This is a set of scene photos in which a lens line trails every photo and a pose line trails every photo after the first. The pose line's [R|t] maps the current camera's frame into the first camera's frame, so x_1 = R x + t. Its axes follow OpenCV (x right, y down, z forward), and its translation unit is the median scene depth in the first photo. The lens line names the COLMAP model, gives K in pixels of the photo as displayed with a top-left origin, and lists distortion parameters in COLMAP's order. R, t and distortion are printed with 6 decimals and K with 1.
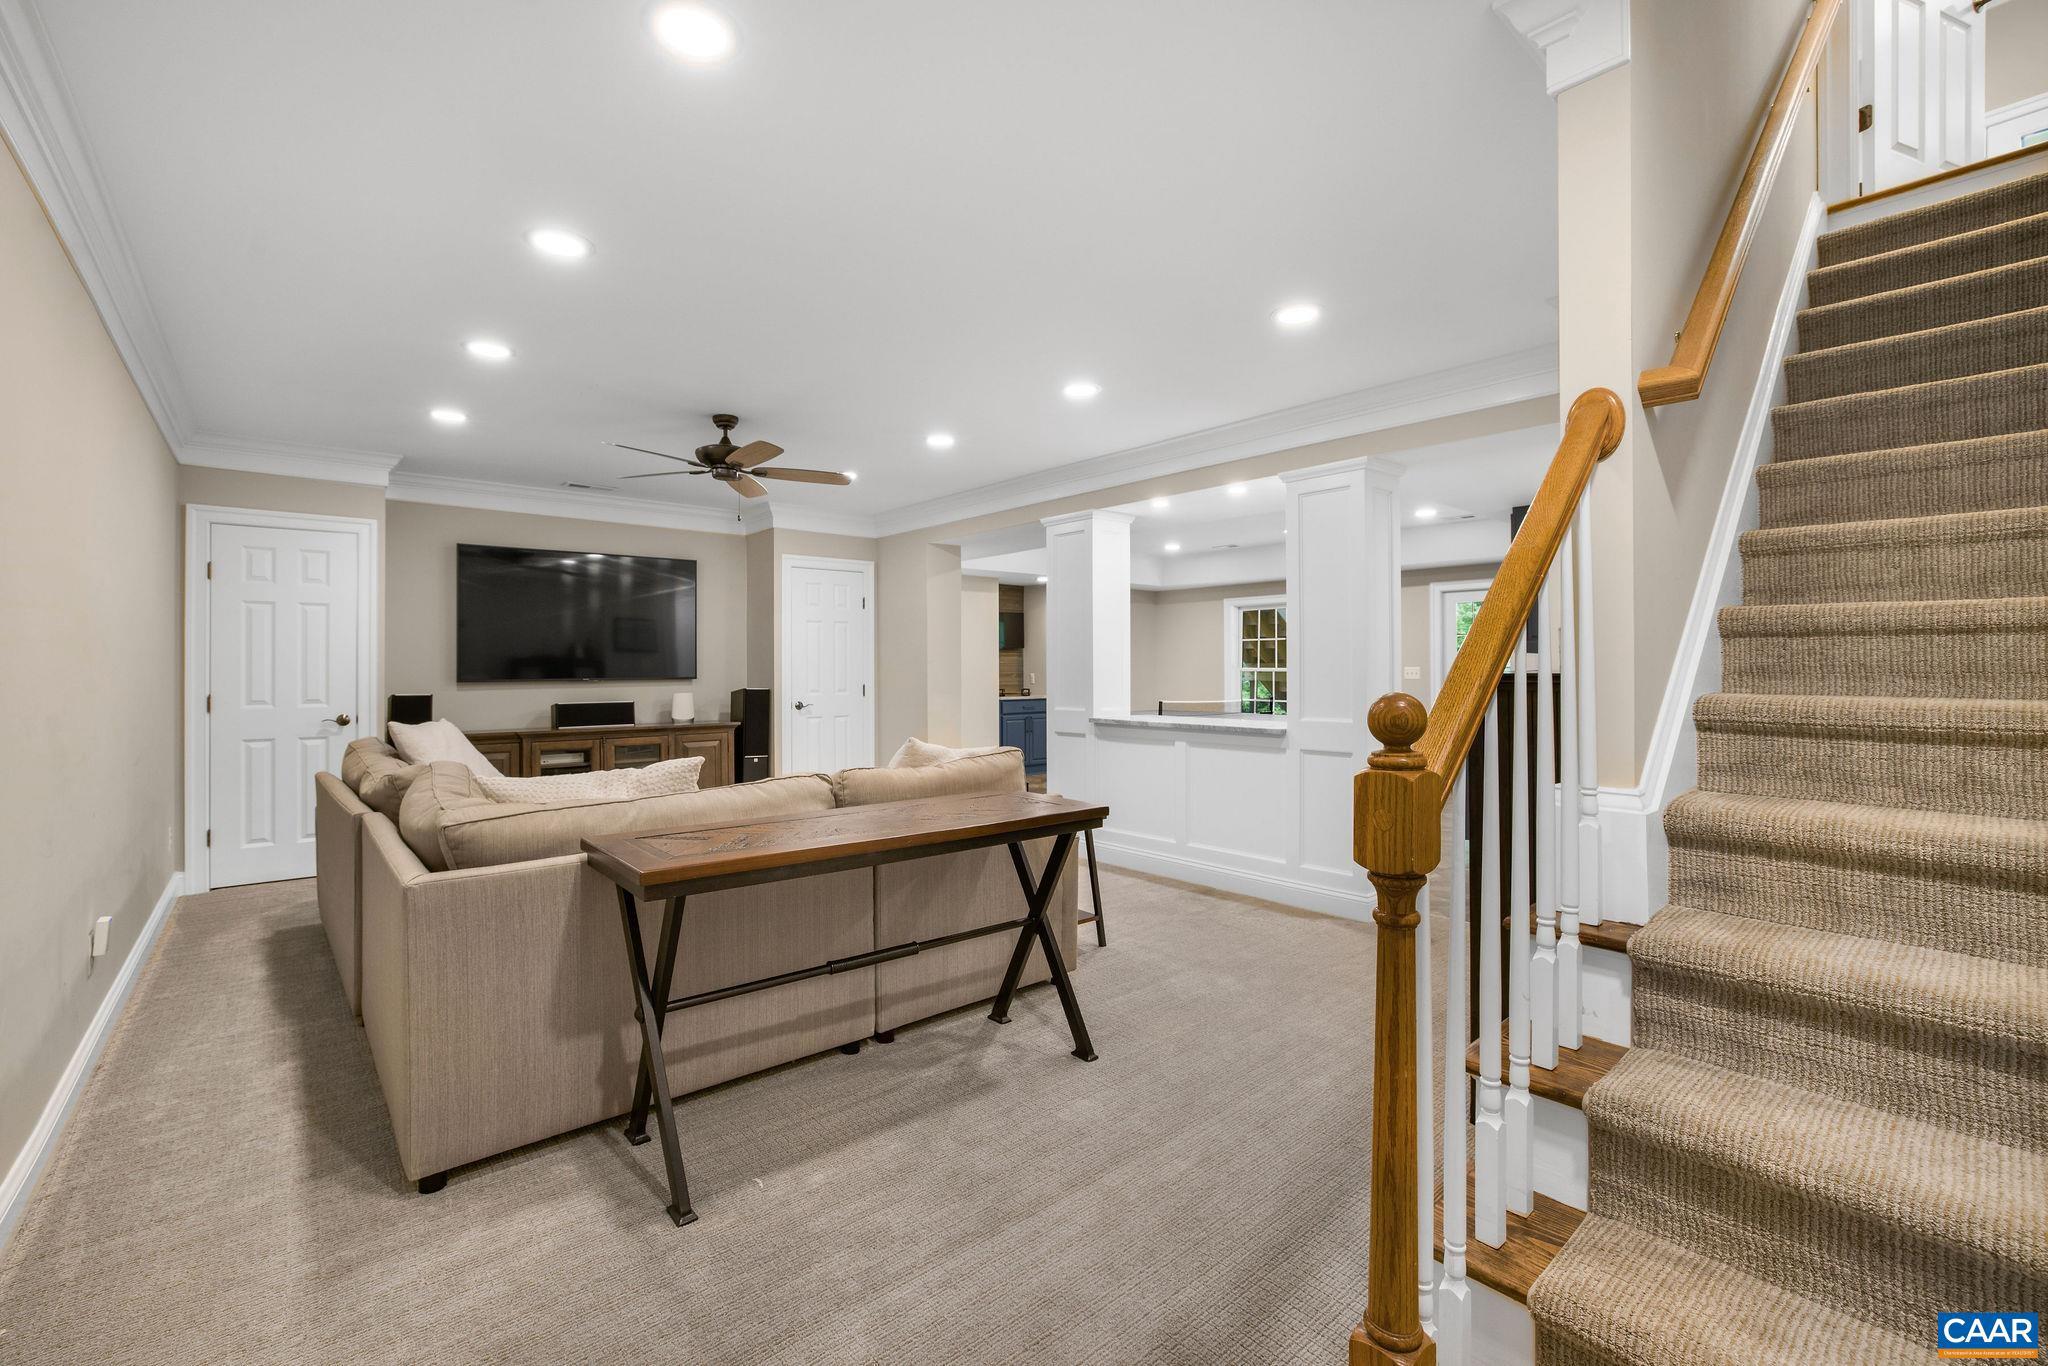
lens RADIAL K [[885.1, 0, 1009.5], [0, 885.1, 668.9], [0, 0, 1]] dist [-0.001294, -0.000115]
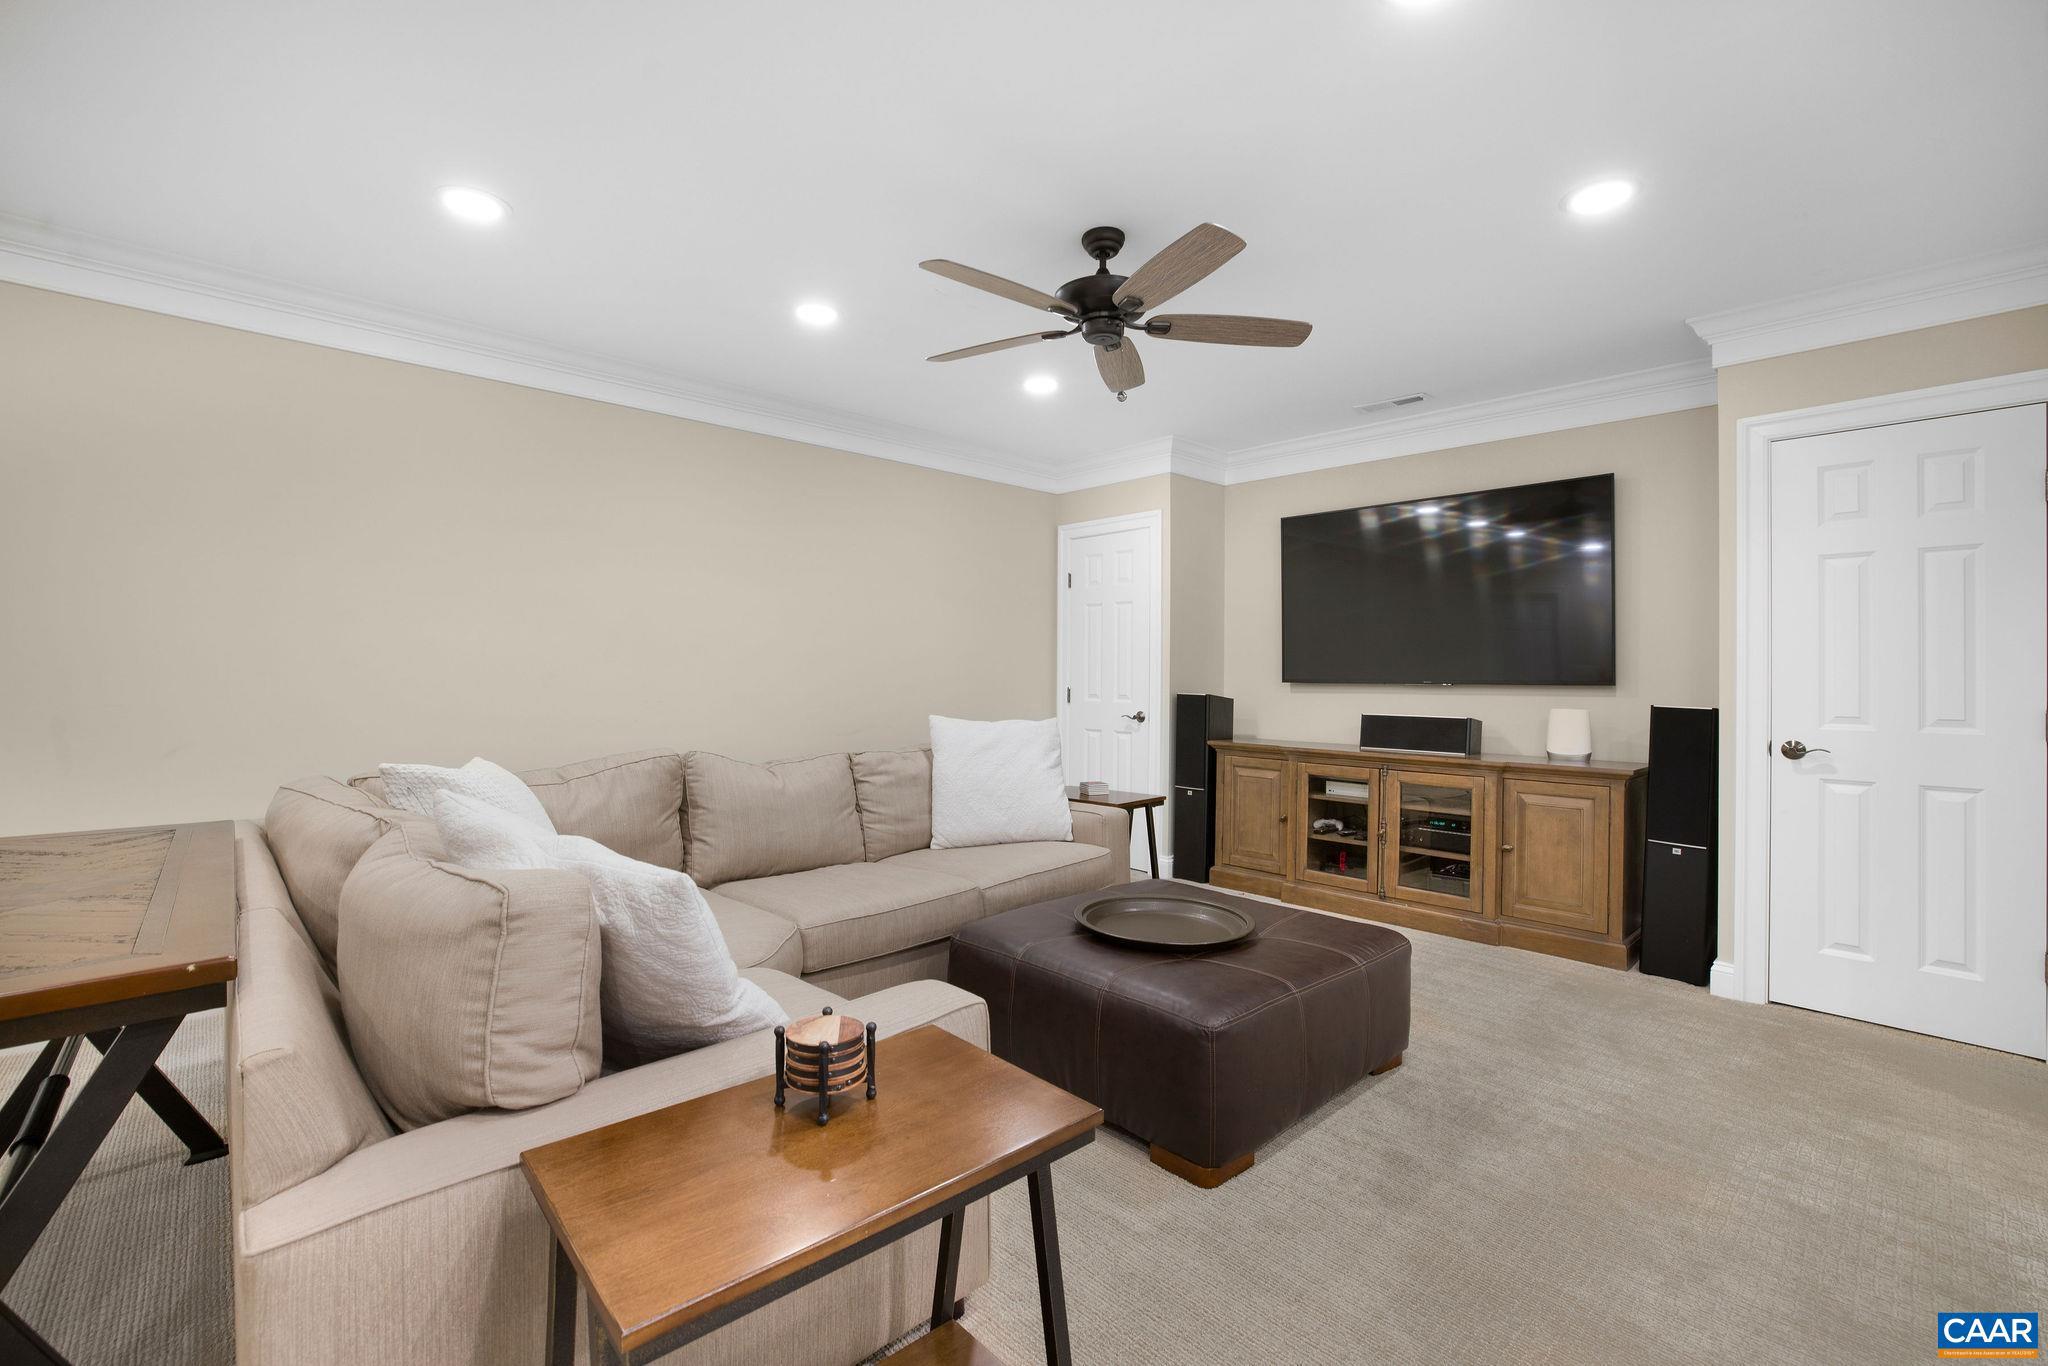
lens RADIAL K [[885.1, 0, 1009.5], [0, 885.1, 668.9], [0, 0, 1]] dist [-0.001294, -0.000115]
pose [[0.085373, 0.000897, -0.996349, 0.196938], [-0.006399, 0.999979, 0.000352, 0.003611], [0.996328, 0.006346, 0.085377, 0.669660]]
